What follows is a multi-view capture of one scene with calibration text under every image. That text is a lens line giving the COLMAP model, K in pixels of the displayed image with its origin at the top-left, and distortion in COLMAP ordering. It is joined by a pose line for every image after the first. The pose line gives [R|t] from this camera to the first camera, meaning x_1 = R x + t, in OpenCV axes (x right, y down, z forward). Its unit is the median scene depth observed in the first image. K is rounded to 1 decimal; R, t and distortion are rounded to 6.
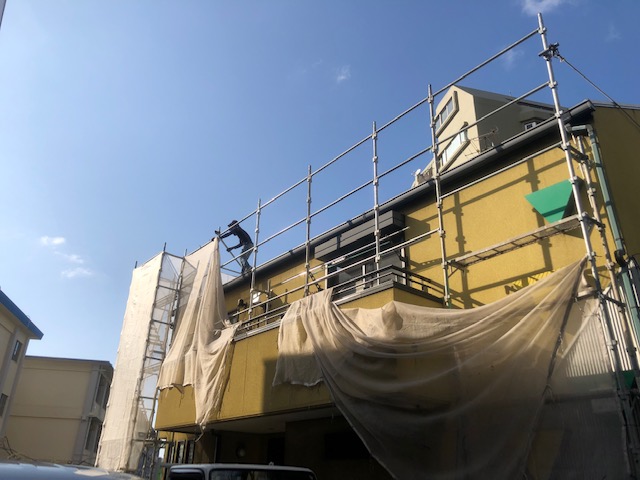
lens RADIAL K [[525.7, 0, 306.0], [0, 525.7, 218.8], [0, 0, 1]] dist [0.002630, -0.001689]
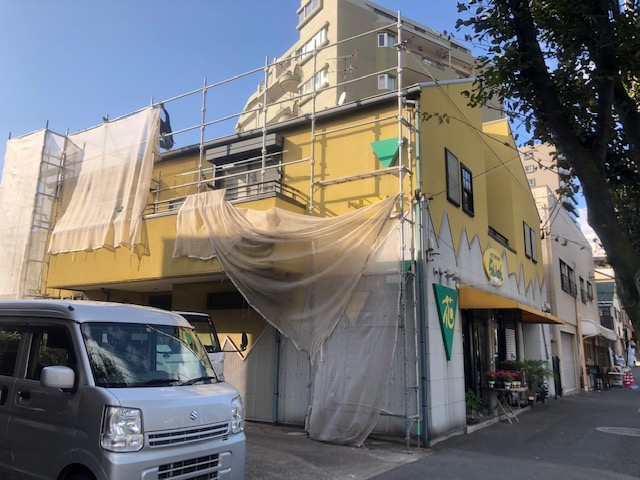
lens RADIAL K [[519.0, 0, 314.2], [0, 519.0, 227.1], [0, 0, 1]] dist [-0.007997, -0.003651]
pose [[0.945962, 0.056558, 0.319308, -0.159567], [-0.135841, 0.963228, 0.231819, -0.116139], [-0.294455, -0.262667, 0.918859, -0.306416]]
